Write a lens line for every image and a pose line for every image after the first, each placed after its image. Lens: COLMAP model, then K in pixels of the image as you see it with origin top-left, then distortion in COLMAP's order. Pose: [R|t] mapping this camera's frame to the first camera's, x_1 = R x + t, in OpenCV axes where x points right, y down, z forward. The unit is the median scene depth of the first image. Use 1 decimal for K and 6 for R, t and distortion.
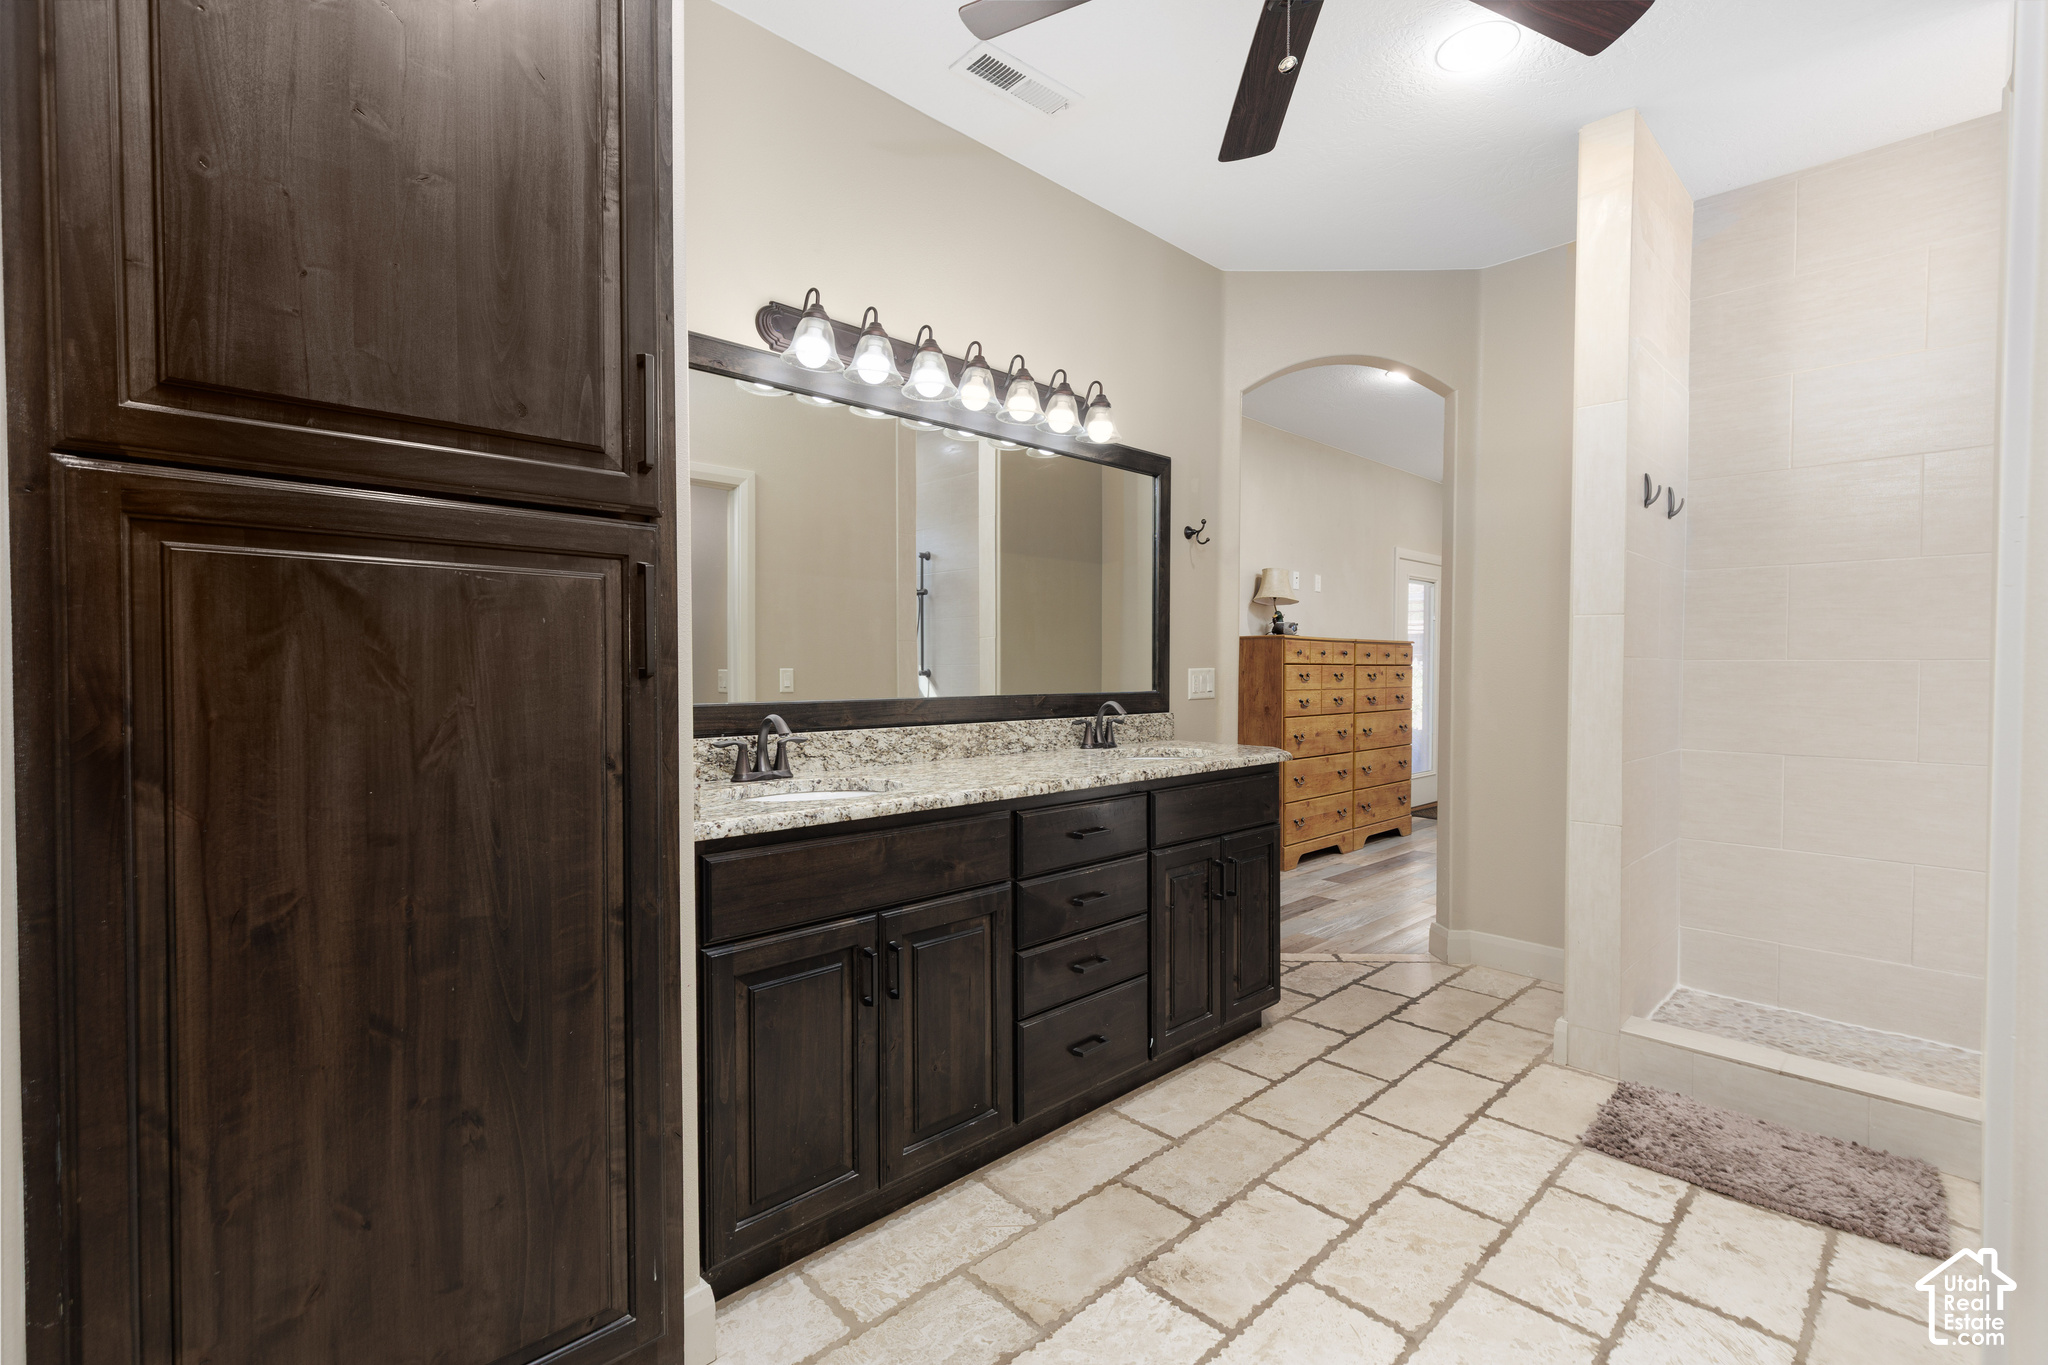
lens RADIAL K [[915.2, 0, 1025.3], [0, 915.2, 681.7], [0, 0, 1]] dist [0.001397, 0.000369]
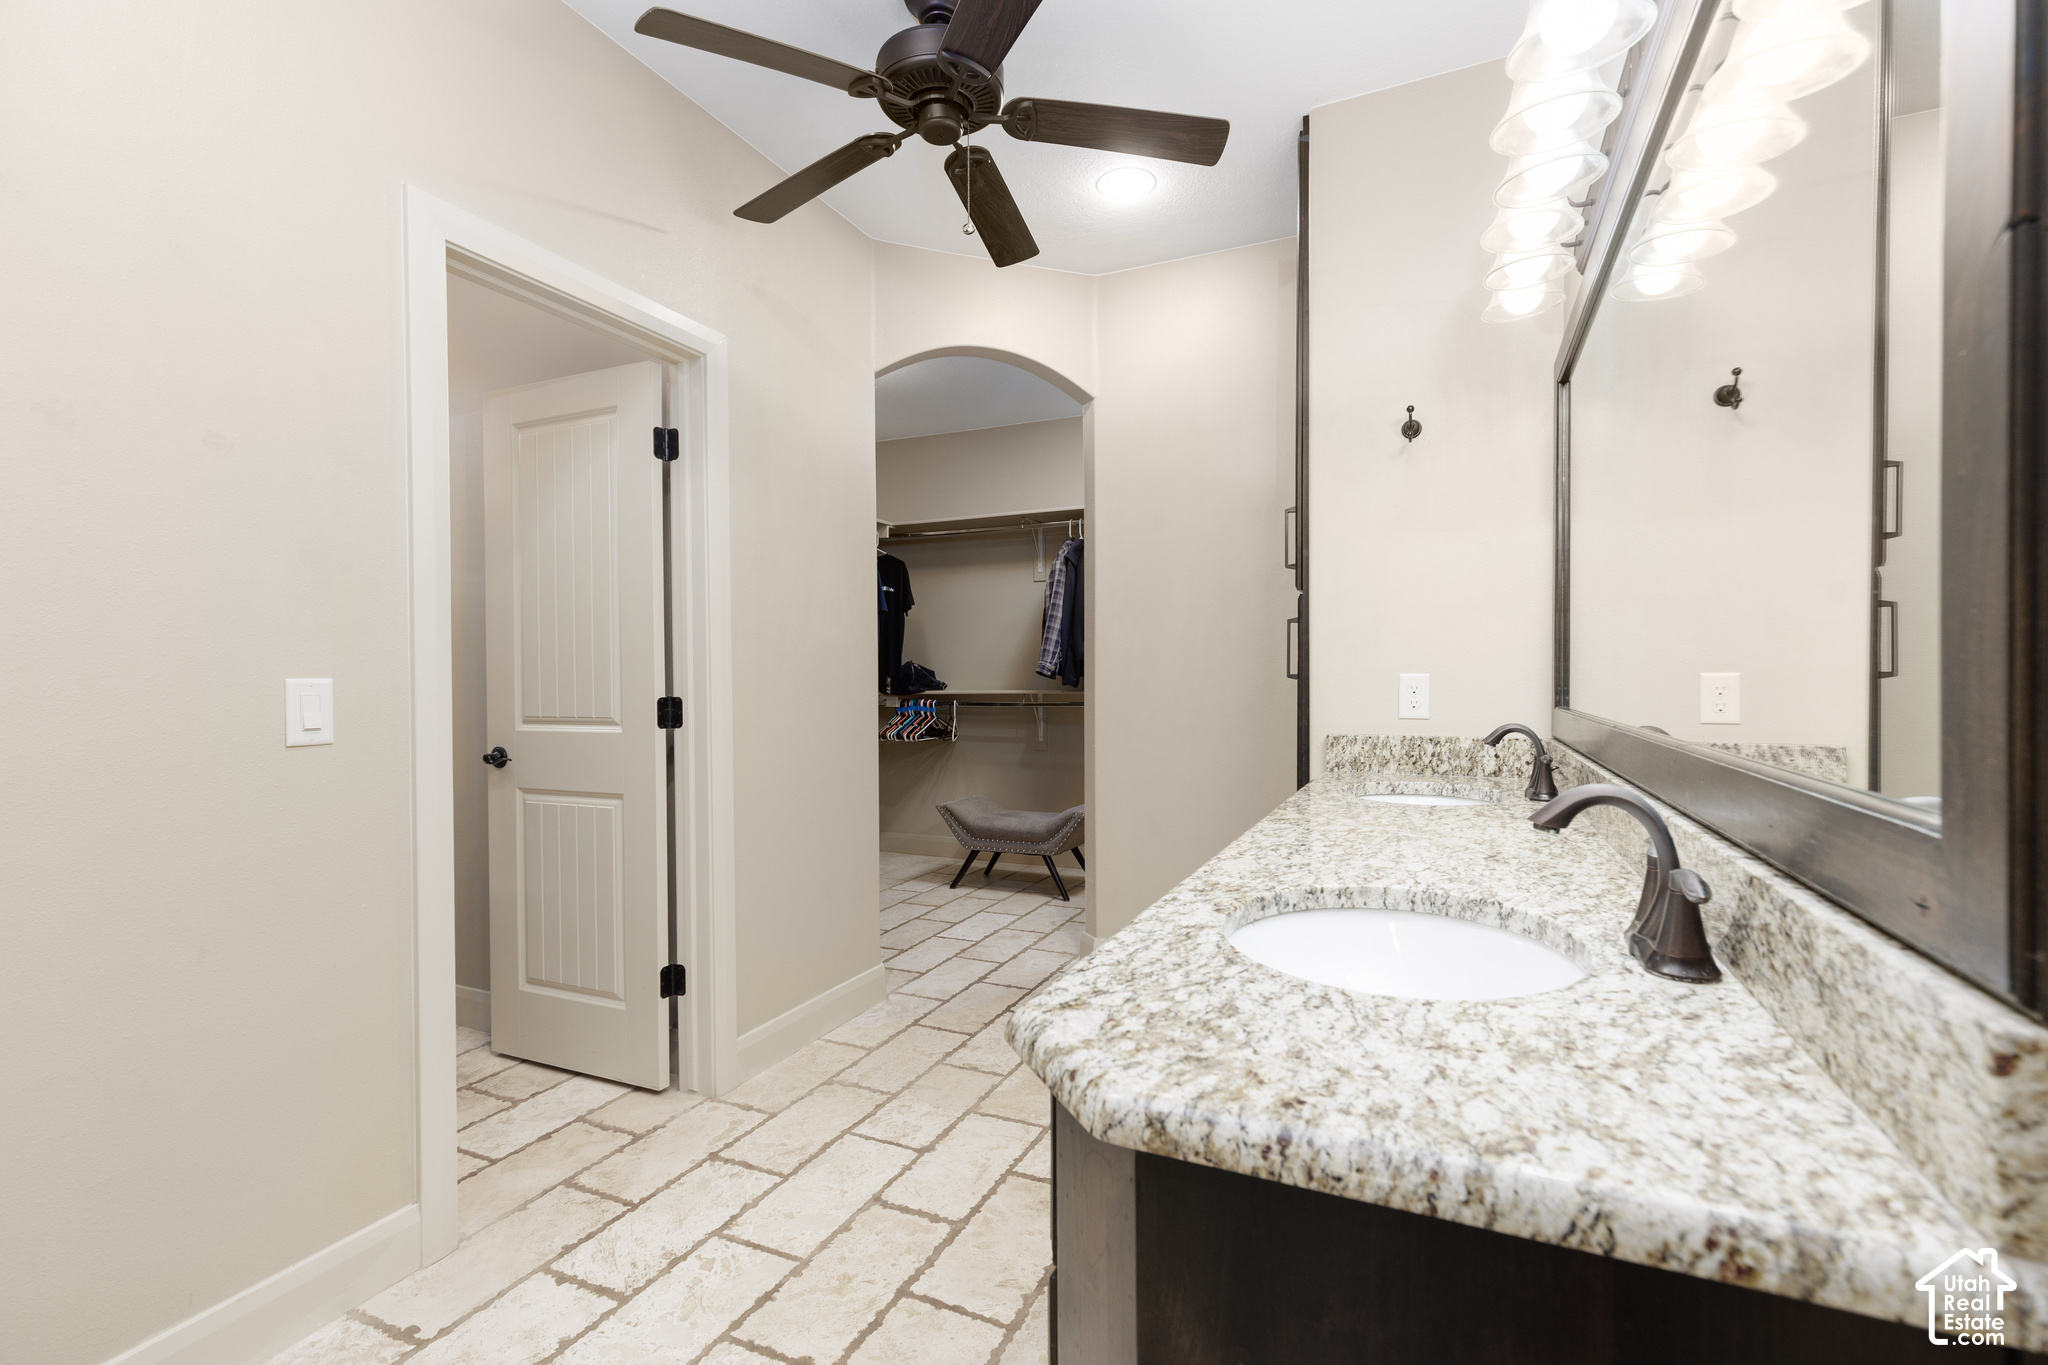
lens RADIAL K [[915.2, 0, 1024.8], [0, 915.2, 682.6], [0, 0, 1]] dist [0.001397, 0.000369]
pose [[-0.930168, 0.009553, -0.367011, 0.637632], [0.000868, 0.999716, 0.023822, -0.031394], [0.367134, 0.021840, -0.929912, 2.075684]]
